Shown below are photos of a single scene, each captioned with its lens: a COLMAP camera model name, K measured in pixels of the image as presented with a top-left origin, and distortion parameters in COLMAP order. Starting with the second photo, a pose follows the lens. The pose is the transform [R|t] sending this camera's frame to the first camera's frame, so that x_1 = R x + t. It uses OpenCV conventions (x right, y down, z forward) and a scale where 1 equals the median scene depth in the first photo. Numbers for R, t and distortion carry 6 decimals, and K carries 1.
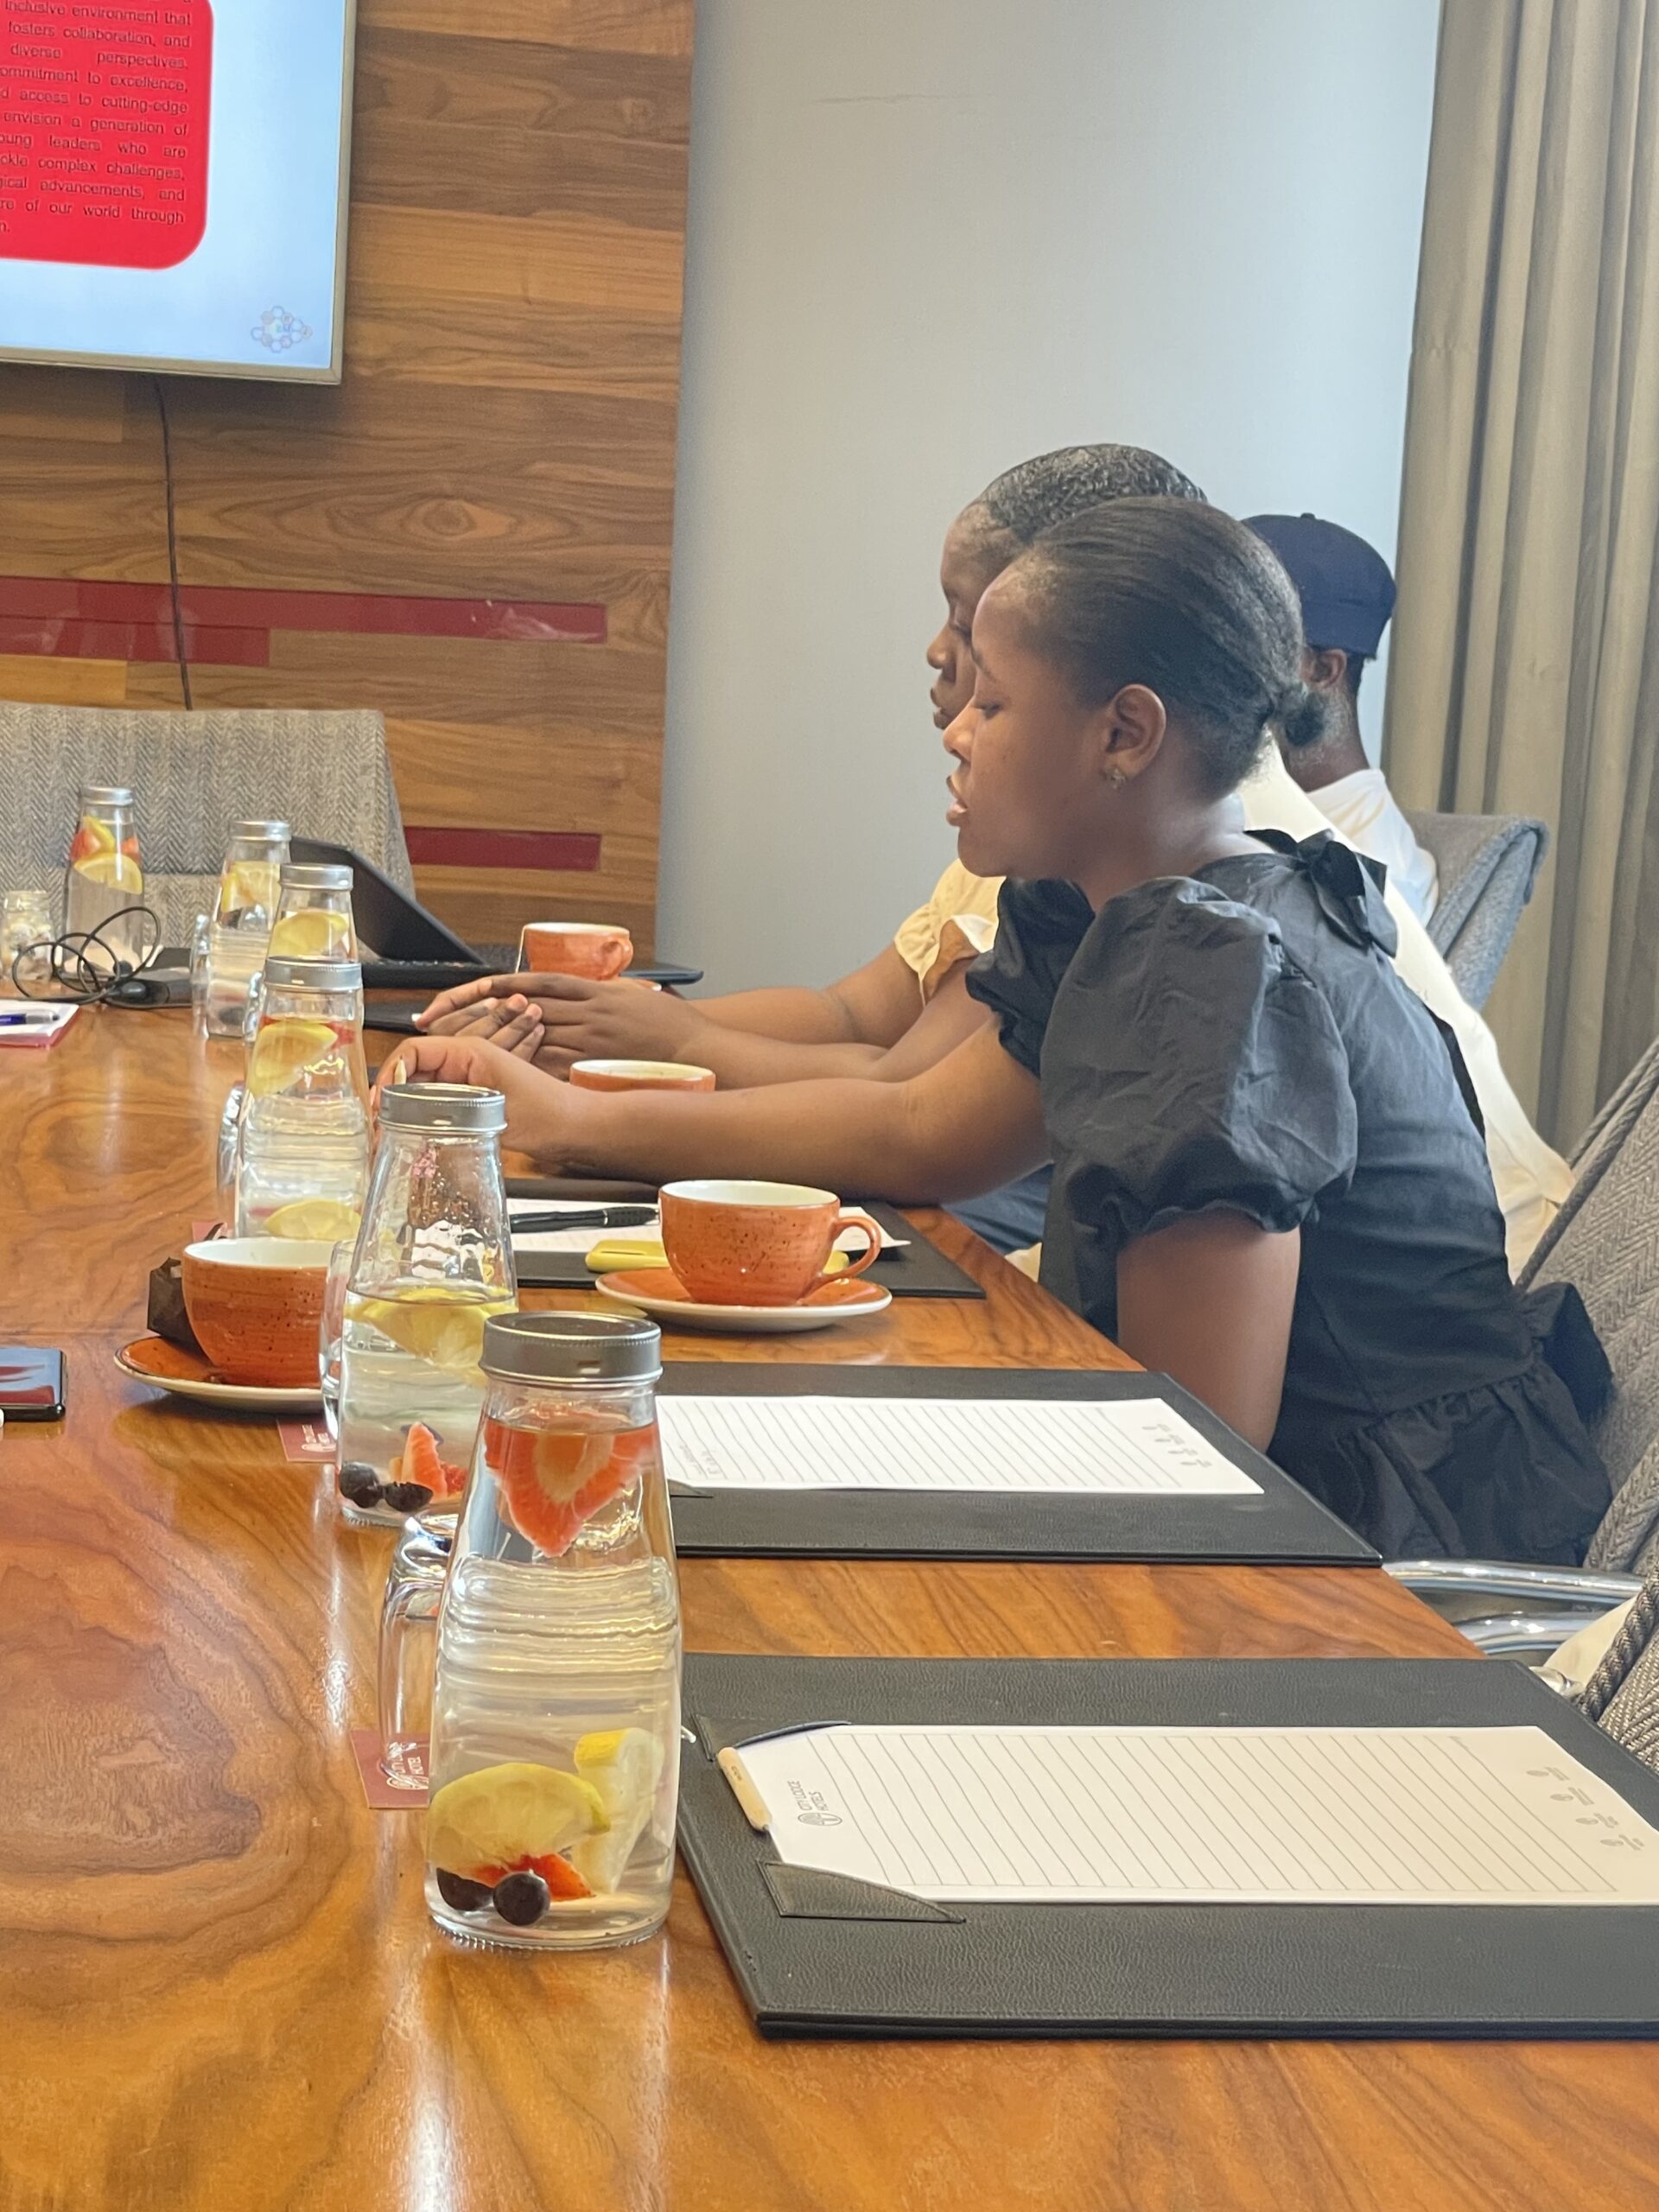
lens RADIAL K [[4521.6, 0, 825.0], [0, 4521.6, 1108.0], [0, 0, 1]] dist [0.135162, 0.000000]
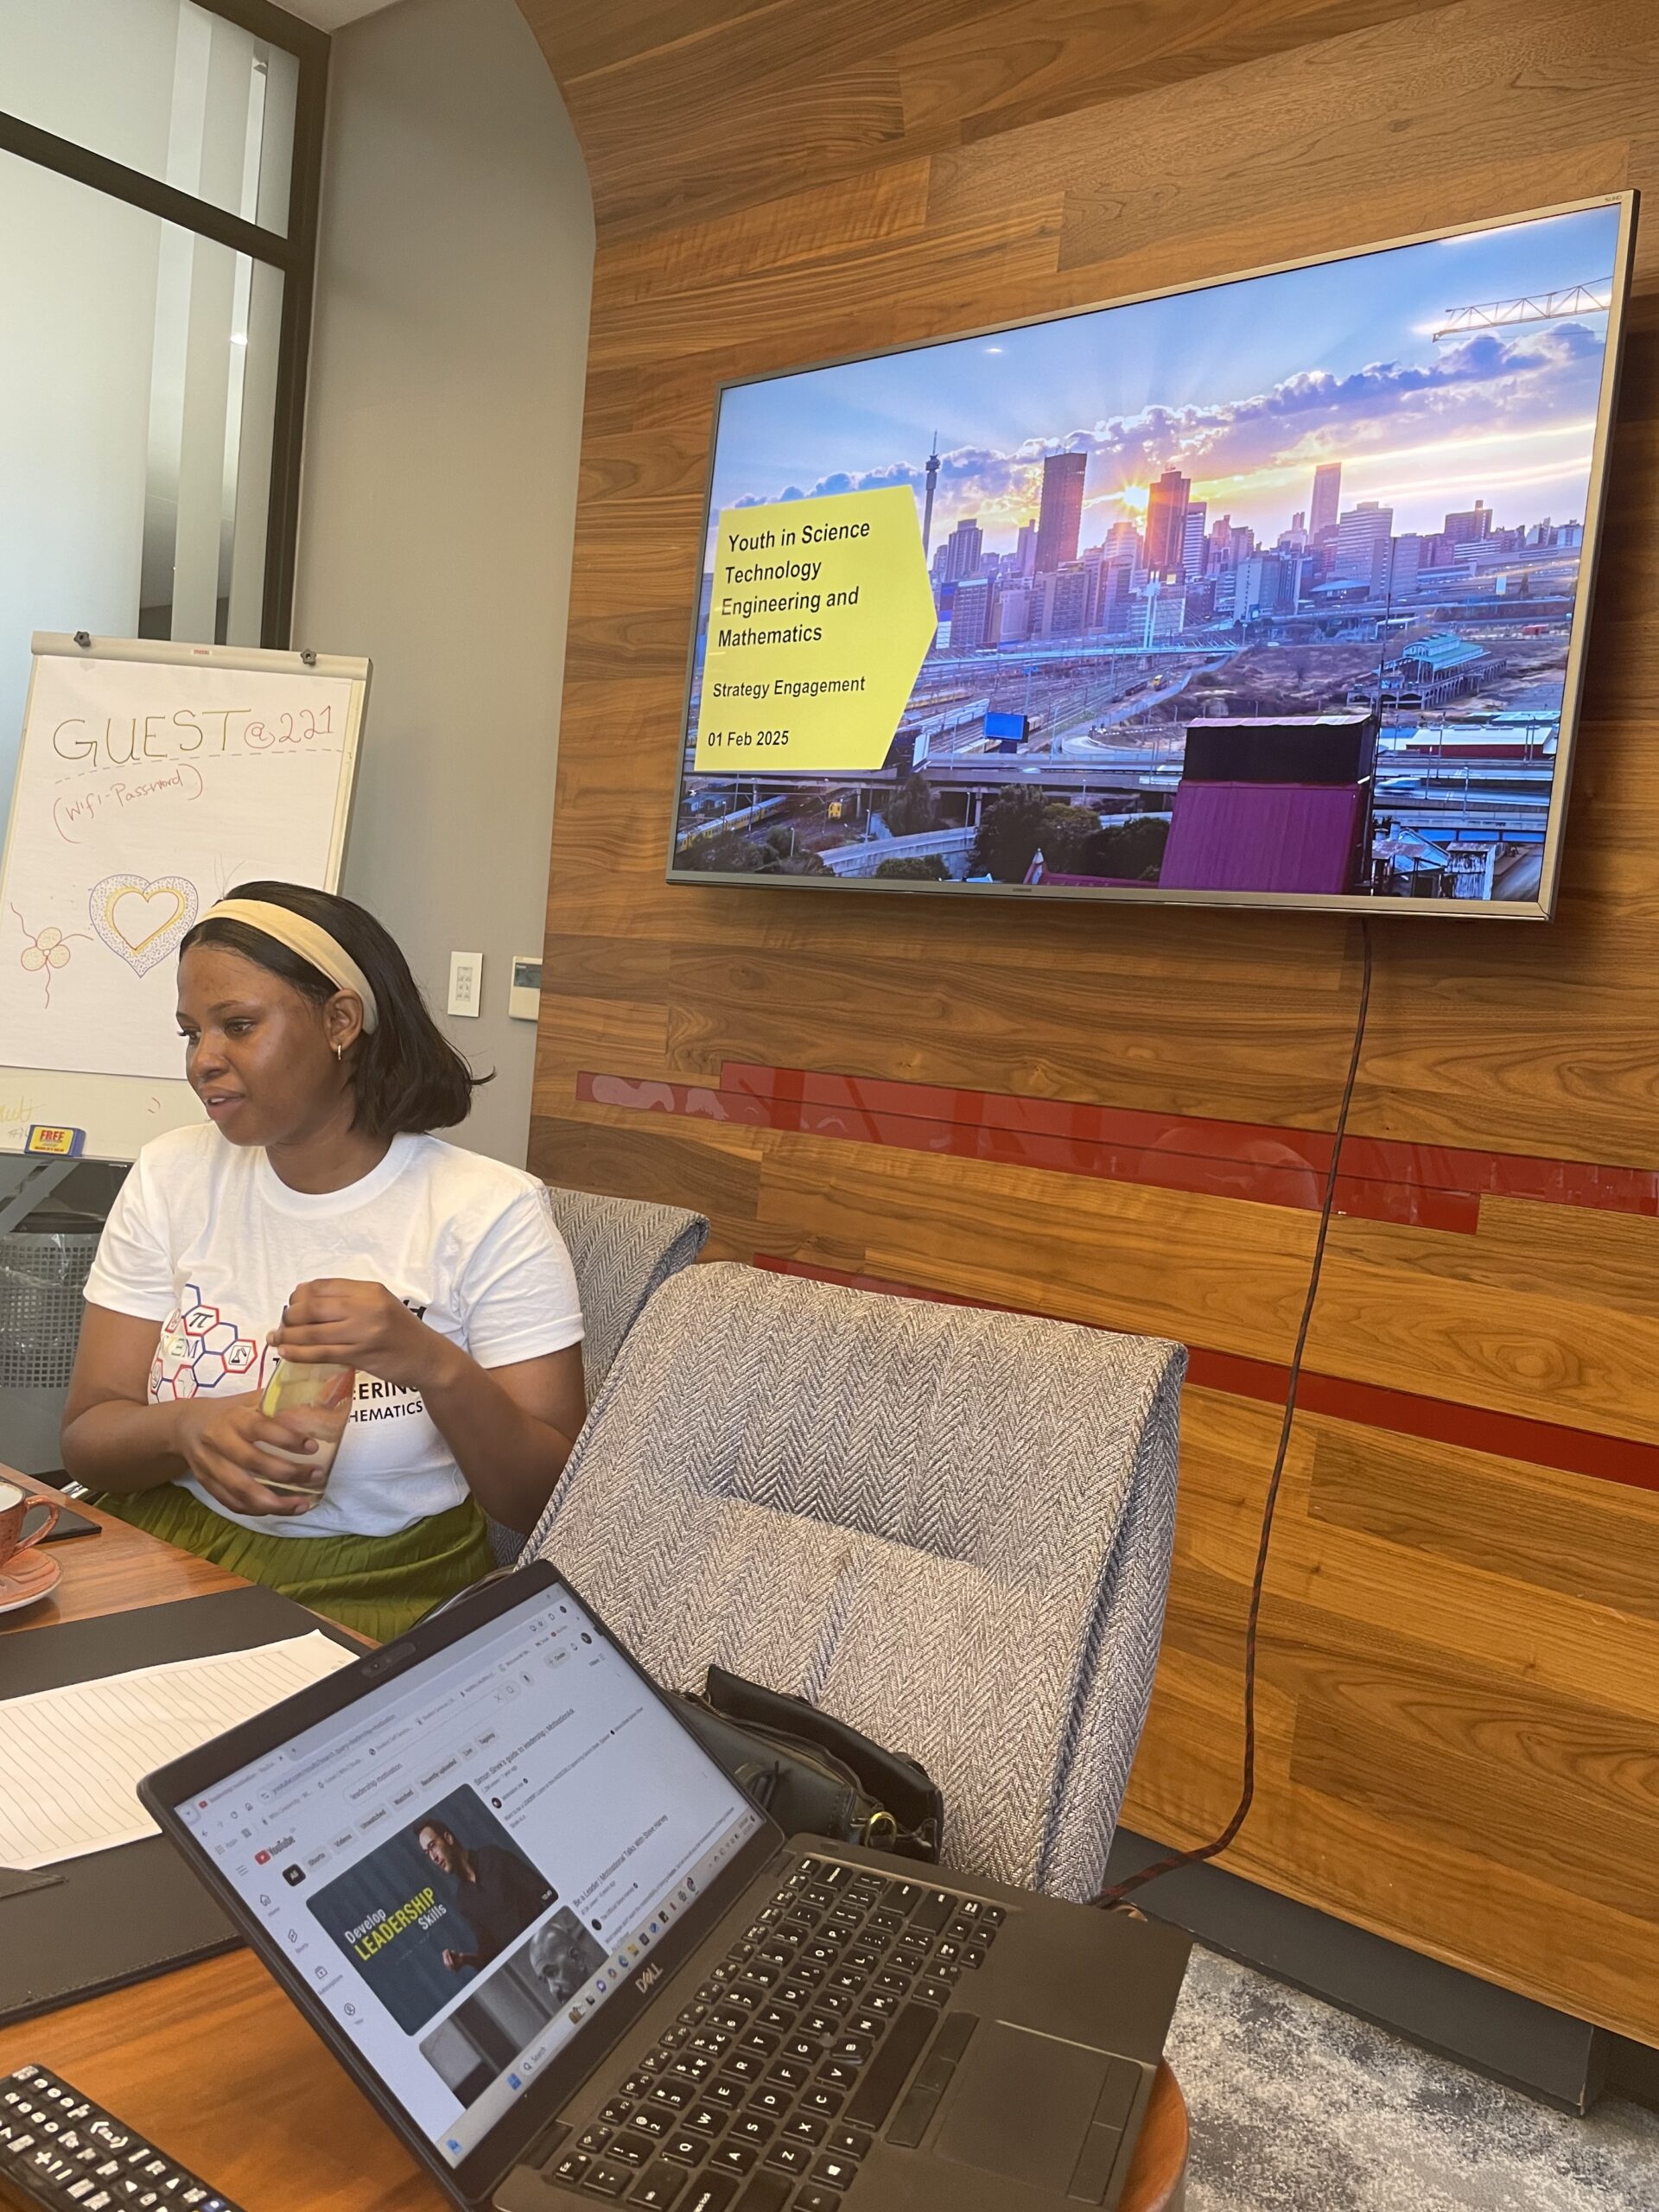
lens RADIAL K [[1683.6, 0, 822.7], [0, 1683.6, 1101.2], [0, 0, 1]] dist [0.080619, -0.111132]
pose [[0.681672, 0.052514, -0.729771, 0.034665], [-0.139686, 0.988415, -0.059354, -0.085644], [0.718200, 0.142399, 0.681110, 0.674010]]
